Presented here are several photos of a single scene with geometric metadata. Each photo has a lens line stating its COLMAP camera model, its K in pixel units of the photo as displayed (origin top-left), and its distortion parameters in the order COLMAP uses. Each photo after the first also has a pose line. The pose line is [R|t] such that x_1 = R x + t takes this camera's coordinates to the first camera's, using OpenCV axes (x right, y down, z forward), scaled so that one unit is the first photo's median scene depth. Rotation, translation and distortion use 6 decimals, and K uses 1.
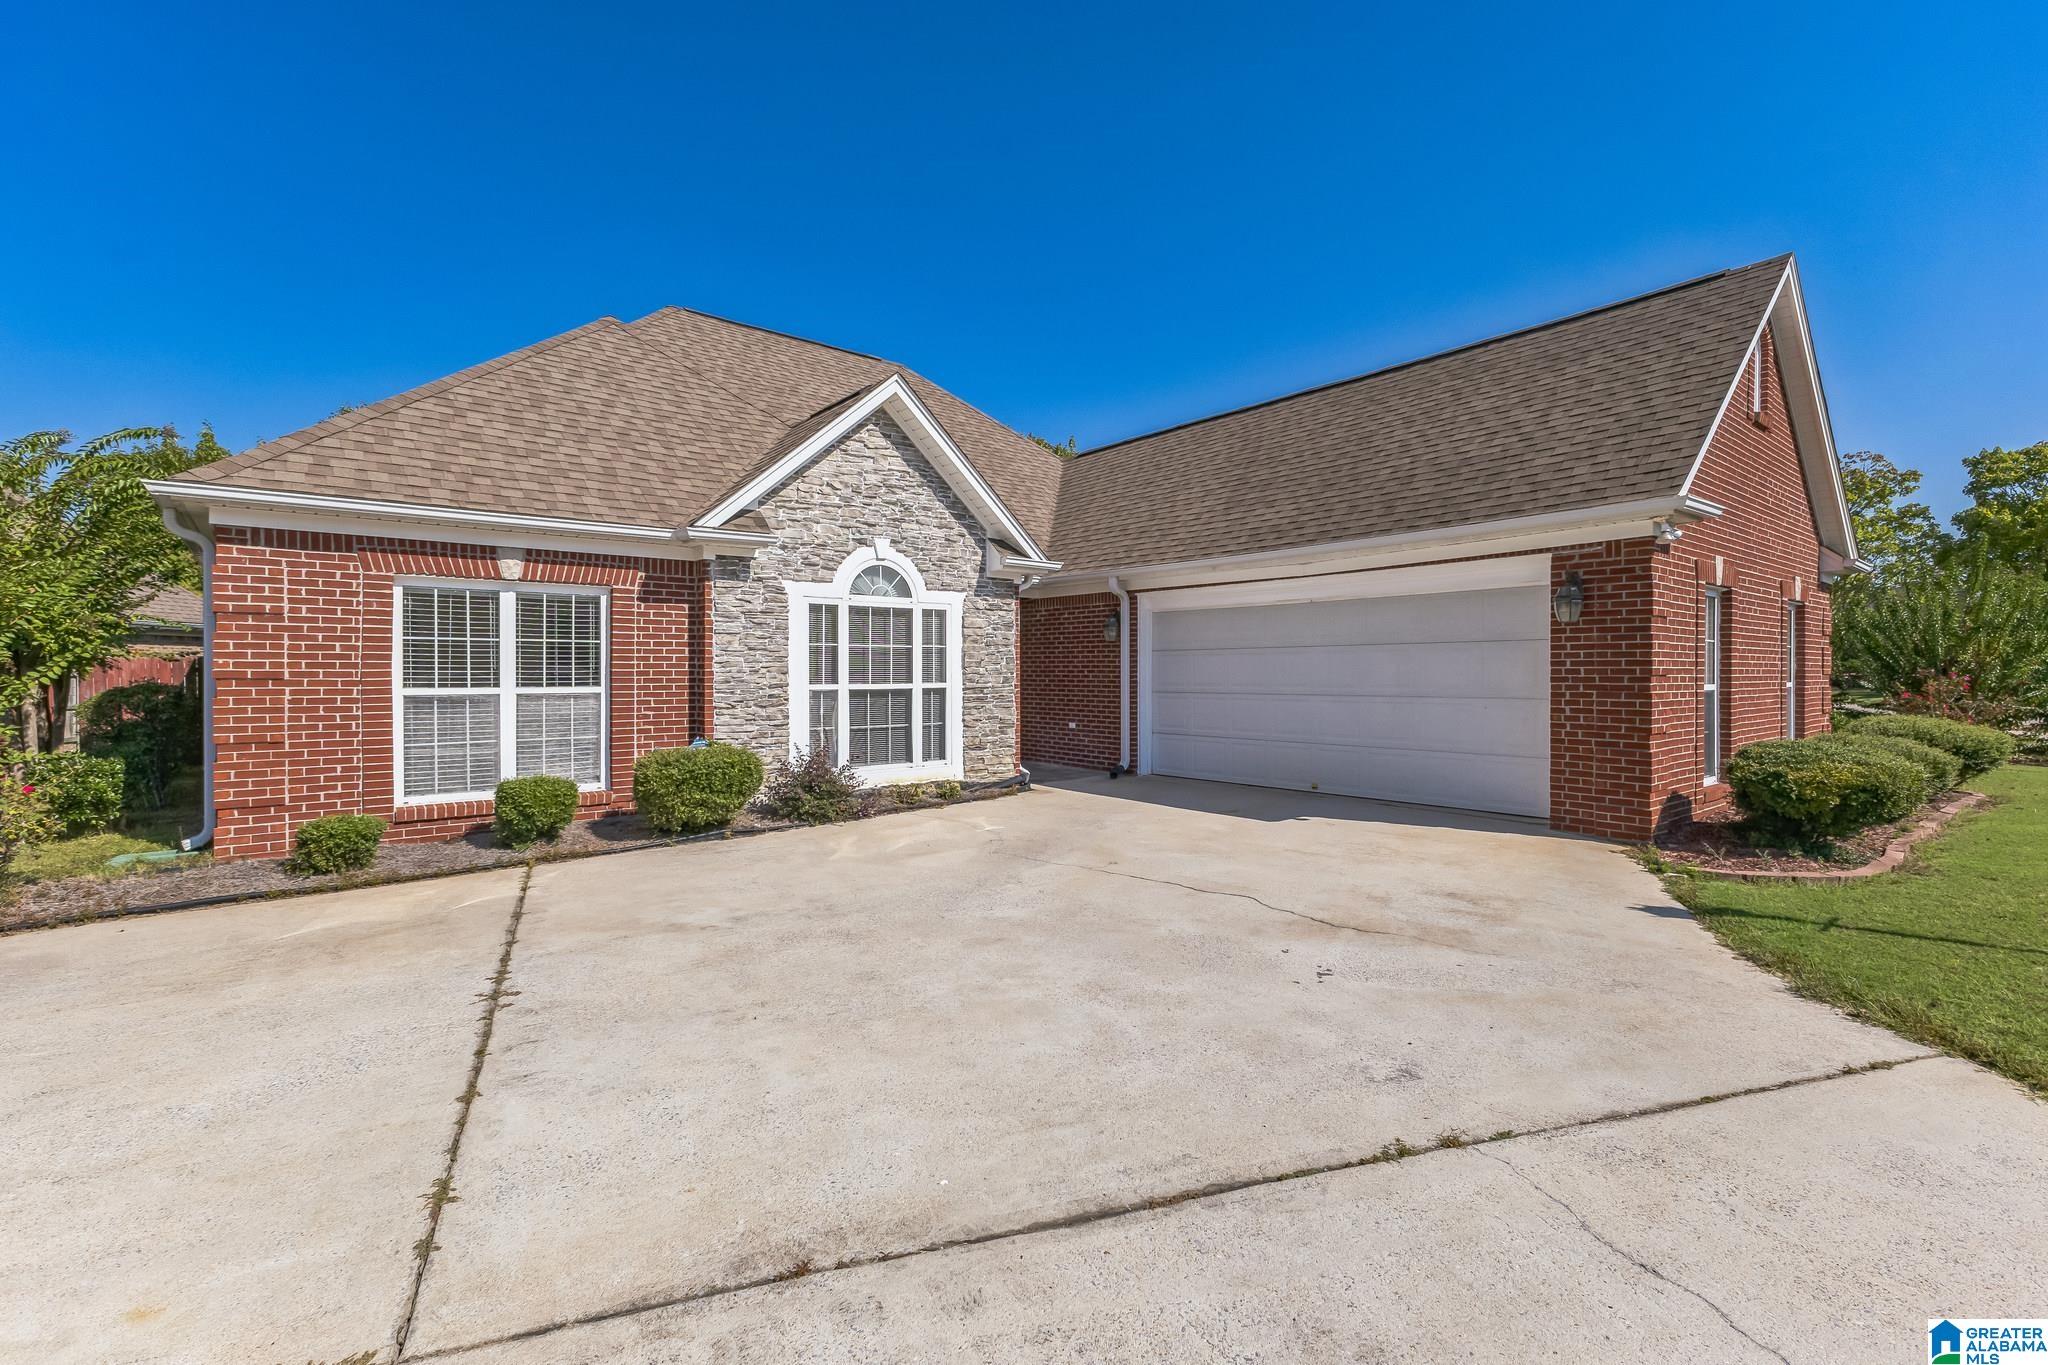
lens RADIAL K [[896.3, 0, 1018.8], [0, 896.3, 677.1], [0, 0, 1]] dist [0.002048, -0.000588]
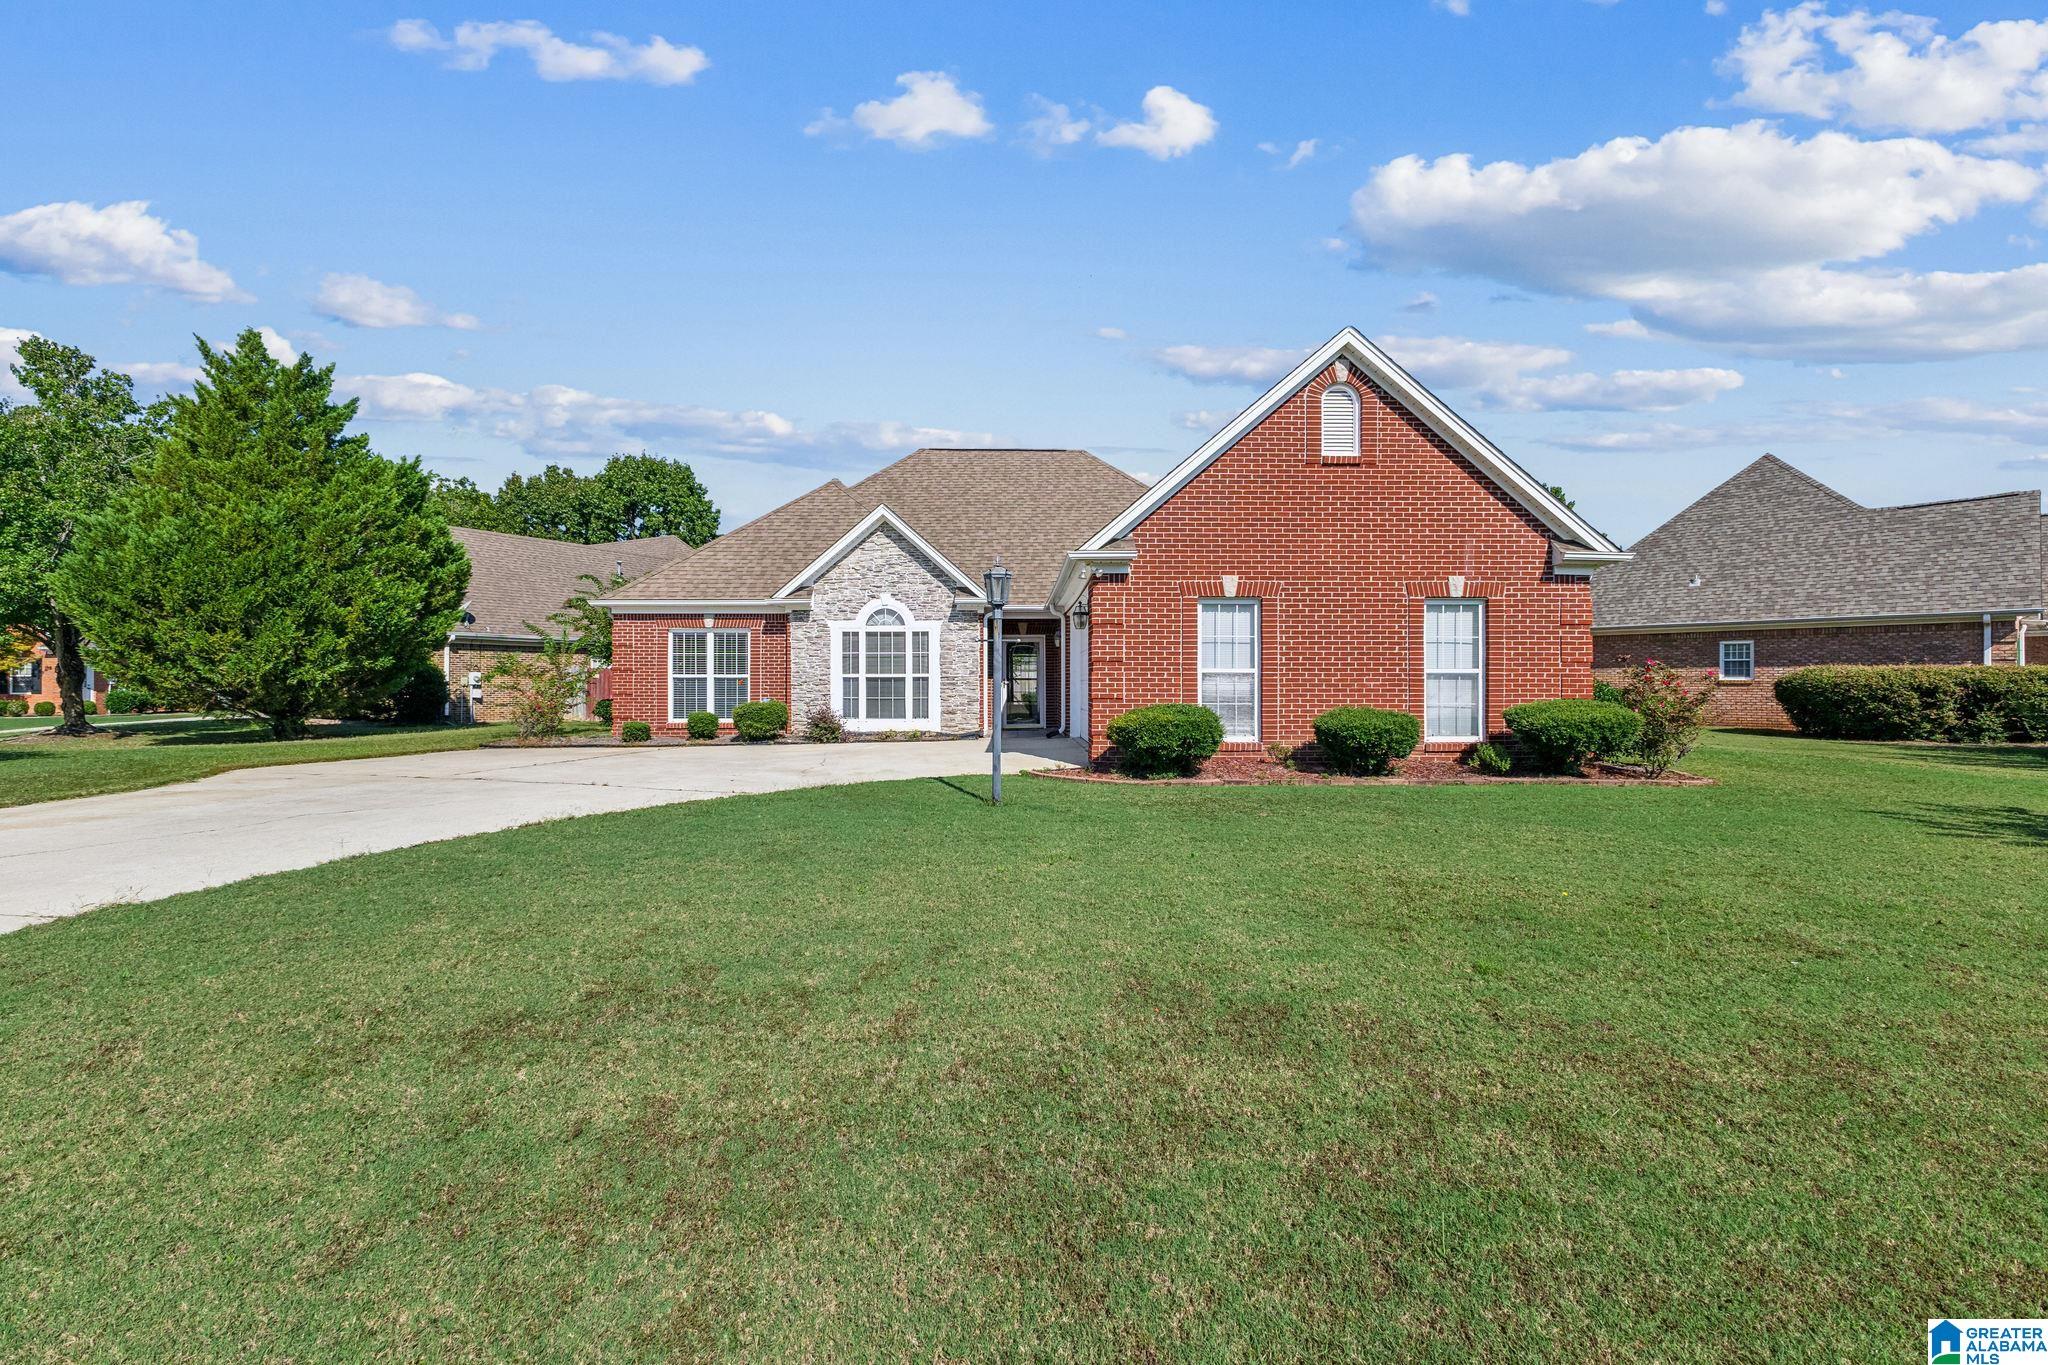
lens RADIAL K [[896.3, 0, 1016.4], [0, 896.3, 689.3], [0, 0, 1]] dist [0.002048, -0.000588]
pose [[0.786180, 0.003777, -0.617986, 1.209771], [-0.003793, 0.999992, 0.001287, 0.035967], [0.617985, 0.001332, 0.786188, -0.263886]]
